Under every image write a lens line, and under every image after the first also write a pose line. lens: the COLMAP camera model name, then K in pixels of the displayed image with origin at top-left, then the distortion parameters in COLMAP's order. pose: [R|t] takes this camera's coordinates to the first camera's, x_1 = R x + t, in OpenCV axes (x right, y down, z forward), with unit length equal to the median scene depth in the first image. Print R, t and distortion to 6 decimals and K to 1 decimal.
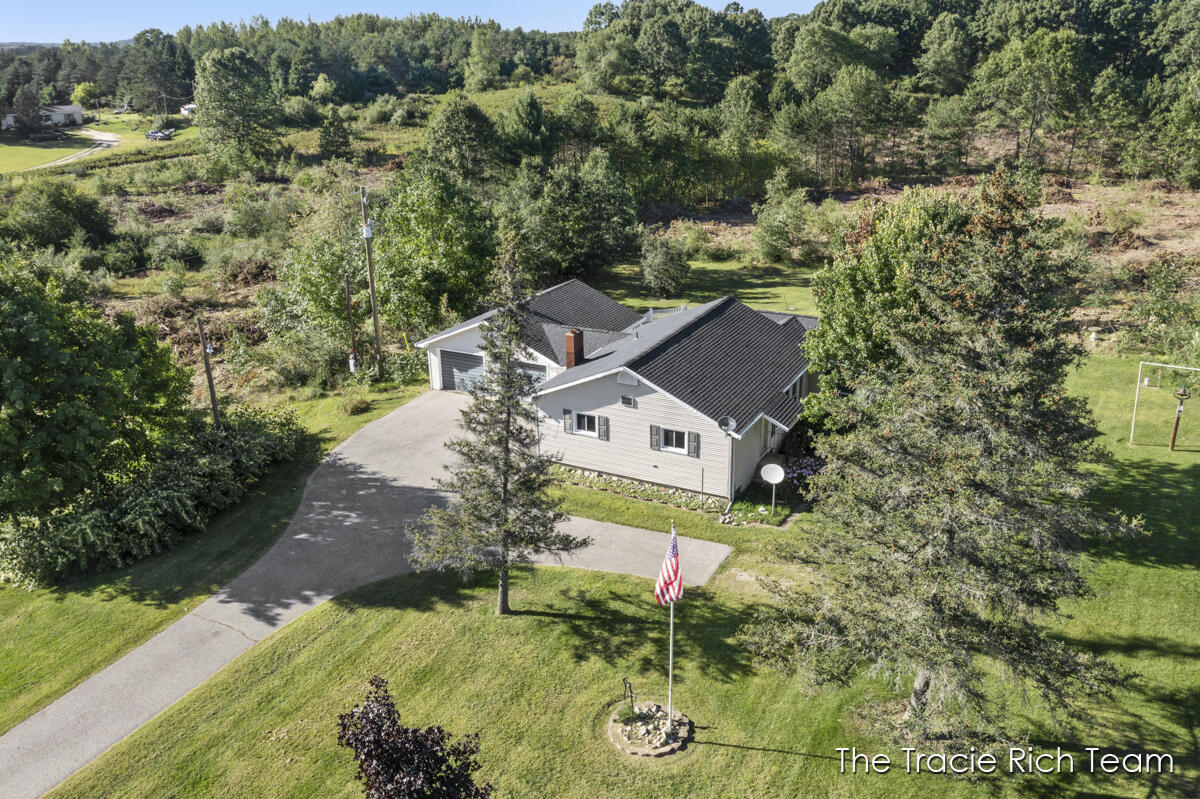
lens RADIAL K [[962.9, 0, 600.0], [0, 962.9, 399.5], [0, 0, 1]] dist [-0.001020, -0.008758]
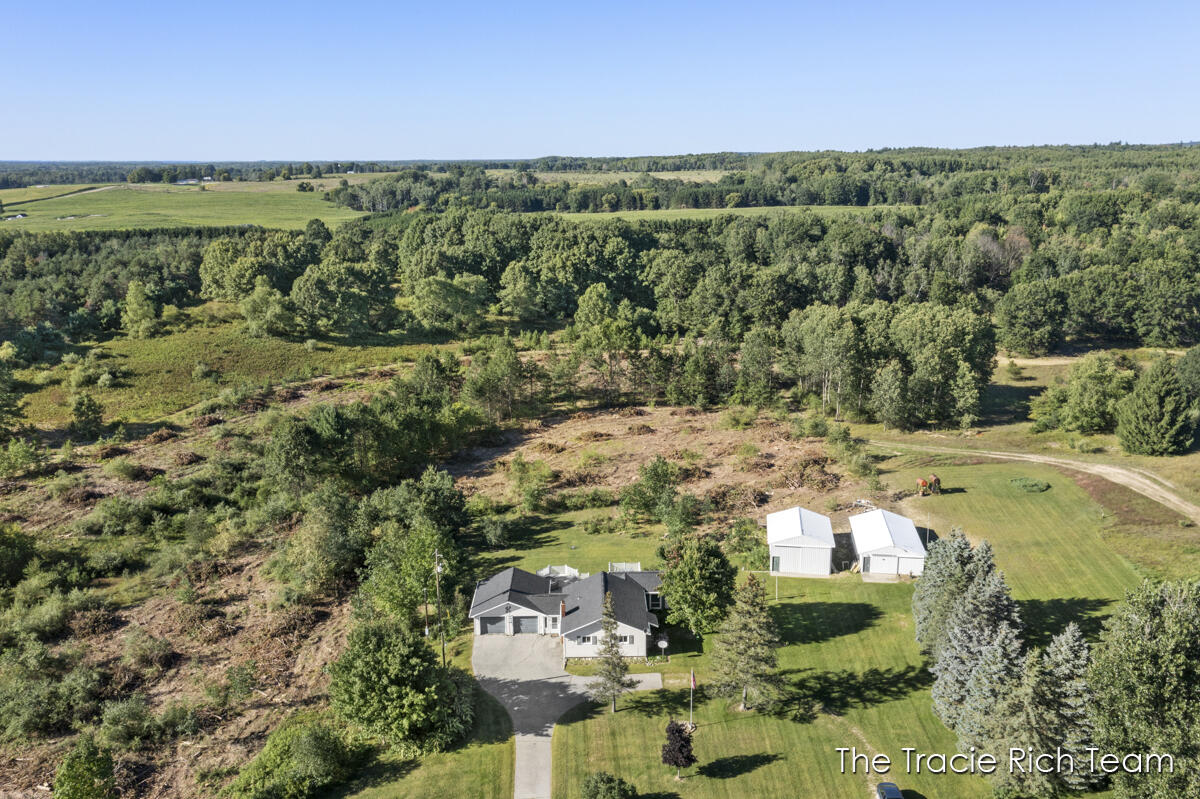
lens RADIAL K [[962.9, 0, 600.0], [0, 962.9, 399.5], [0, 0, 1]] dist [-0.001020, -0.008758]
pose [[0.875064, -0.109147, 0.471539, -0.717809], [0.162588, 0.983917, -0.073979, -0.262156], [-0.455881, 0.141403, 0.878736, -0.881888]]
